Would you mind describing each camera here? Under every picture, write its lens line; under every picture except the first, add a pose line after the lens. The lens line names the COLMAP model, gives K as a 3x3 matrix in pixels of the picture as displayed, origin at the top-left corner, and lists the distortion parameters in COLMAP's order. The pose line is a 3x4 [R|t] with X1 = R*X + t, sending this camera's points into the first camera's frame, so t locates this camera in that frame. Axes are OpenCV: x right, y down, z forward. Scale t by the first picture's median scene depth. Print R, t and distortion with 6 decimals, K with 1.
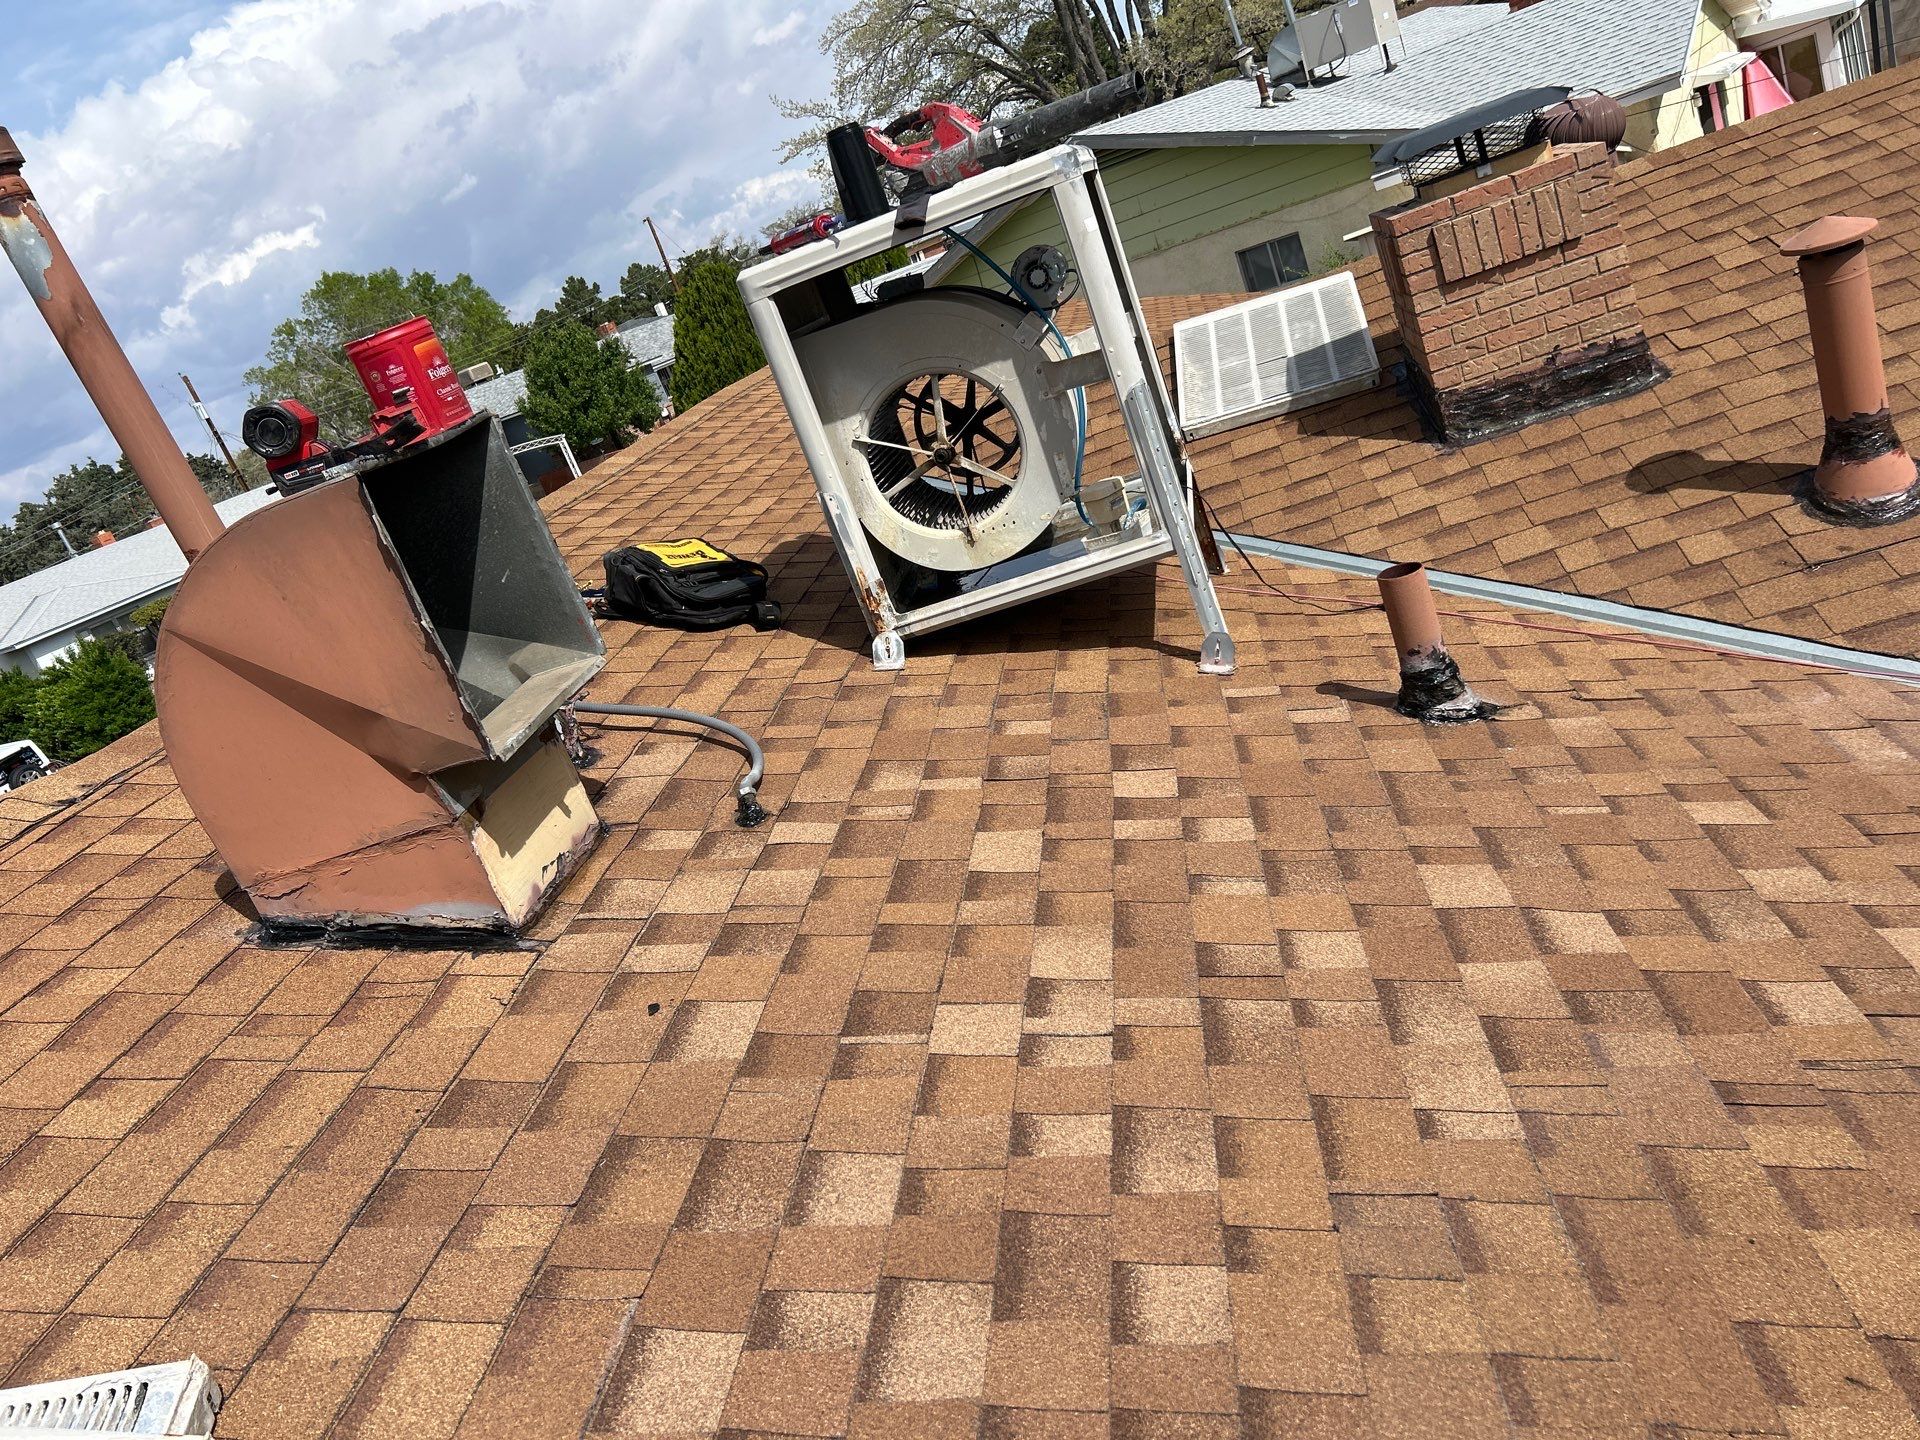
lens RADIAL K [[1437.2, 0, 952.2], [0, 1437.2, 712.9], [0, 0, 1]] dist [0.041434, -0.042422]
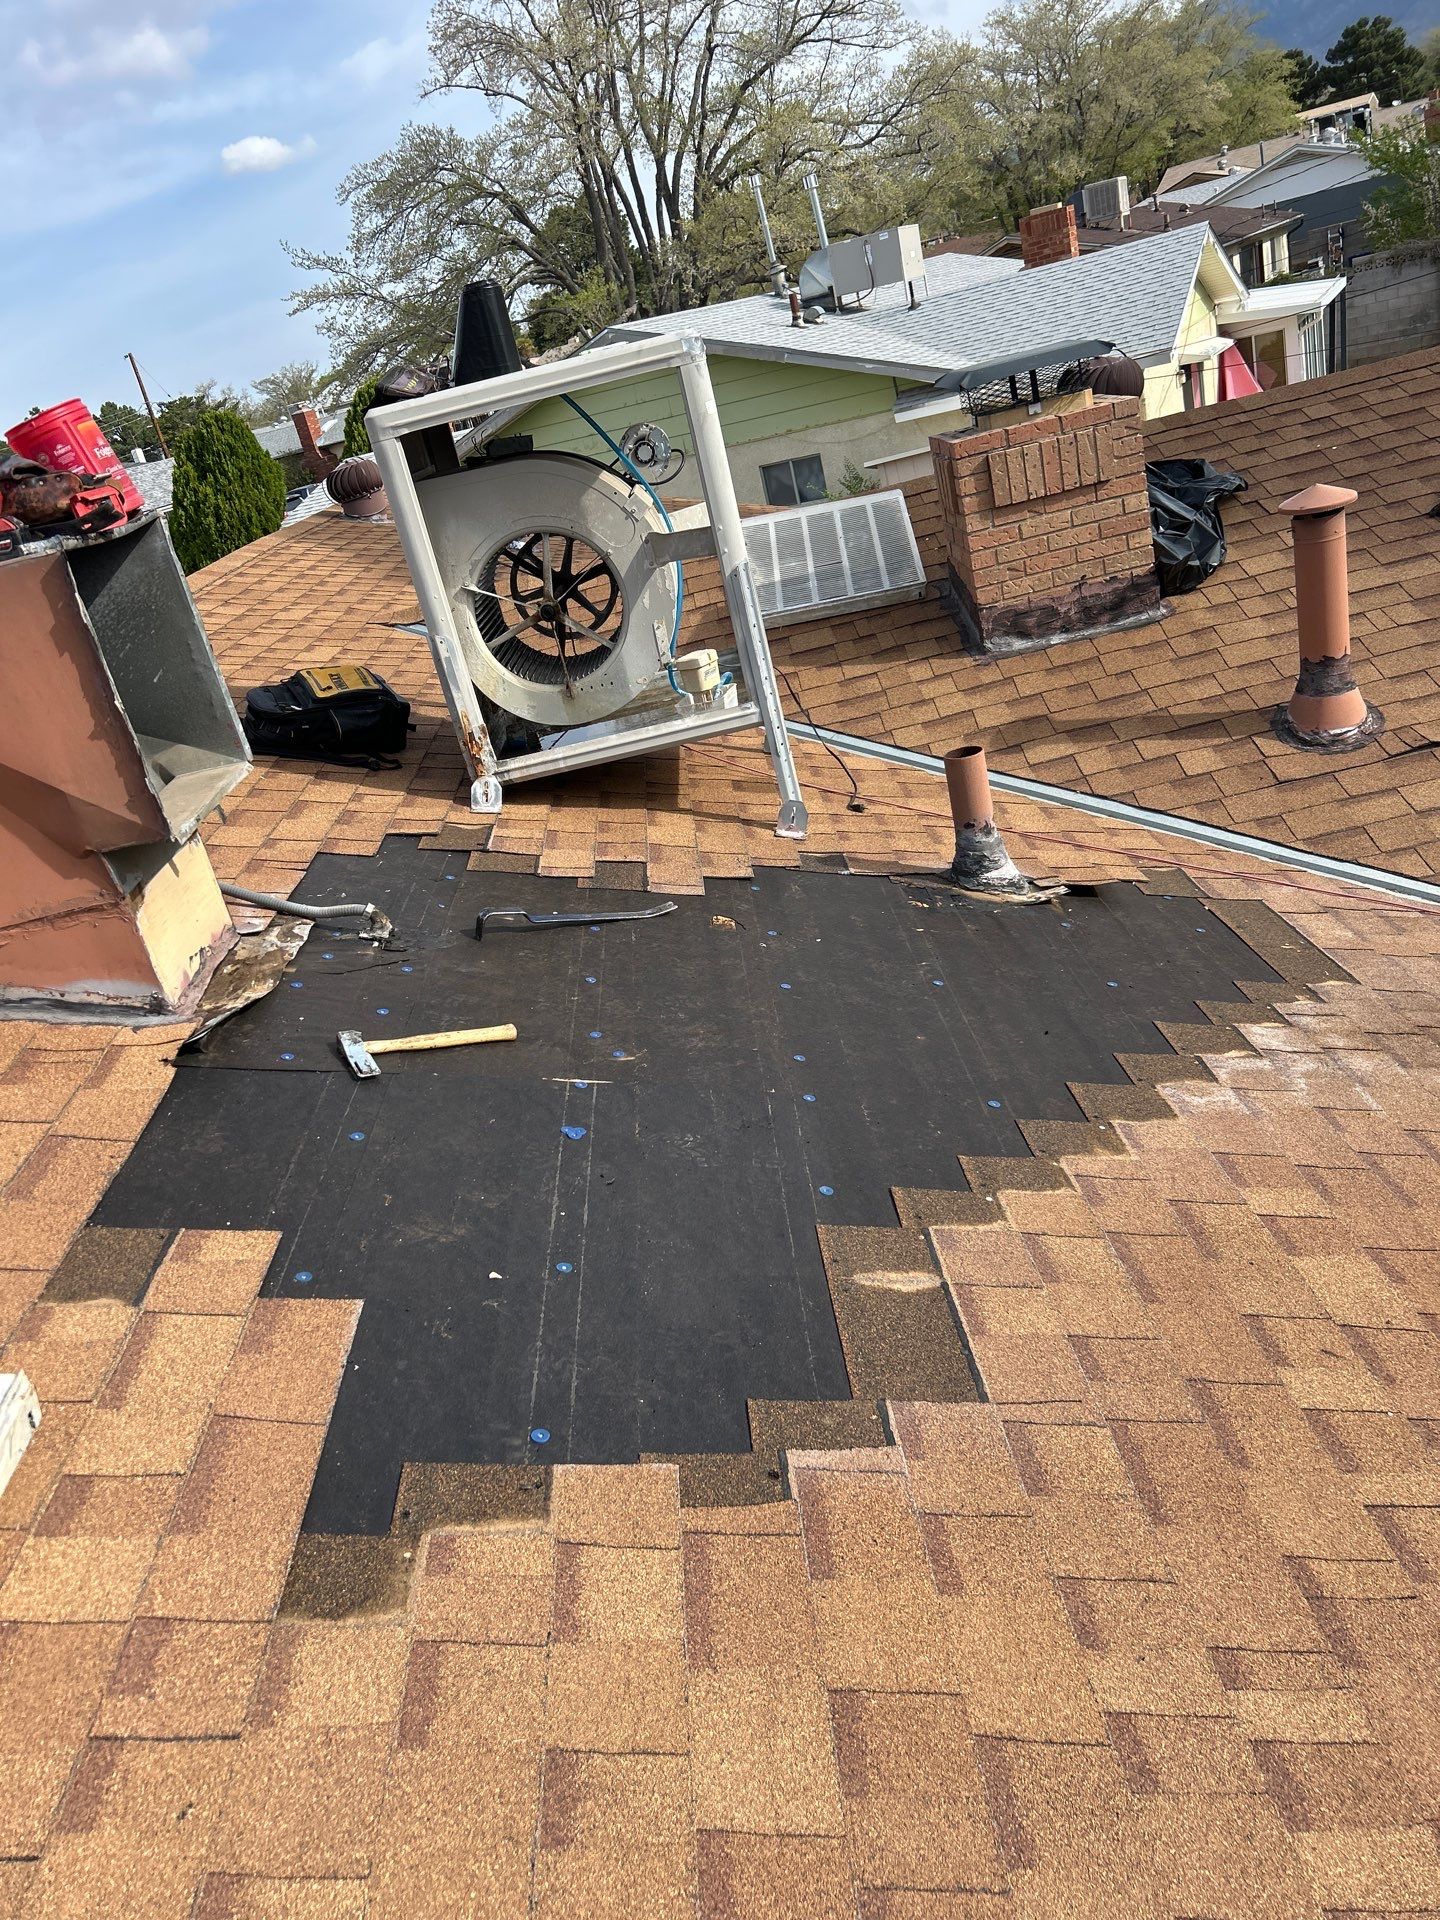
lens RADIAL K [[1437.2, 0, 709.5], [0, 1437.2, 975.0], [0, 0, 1]] dist [0.041434, -0.042422]
pose [[0.979579, 0.053340, 0.193855, -0.079929], [-0.060942, 0.997580, 0.033463, 0.042060], [-0.191601, -0.044594, 0.980459, -0.067062]]
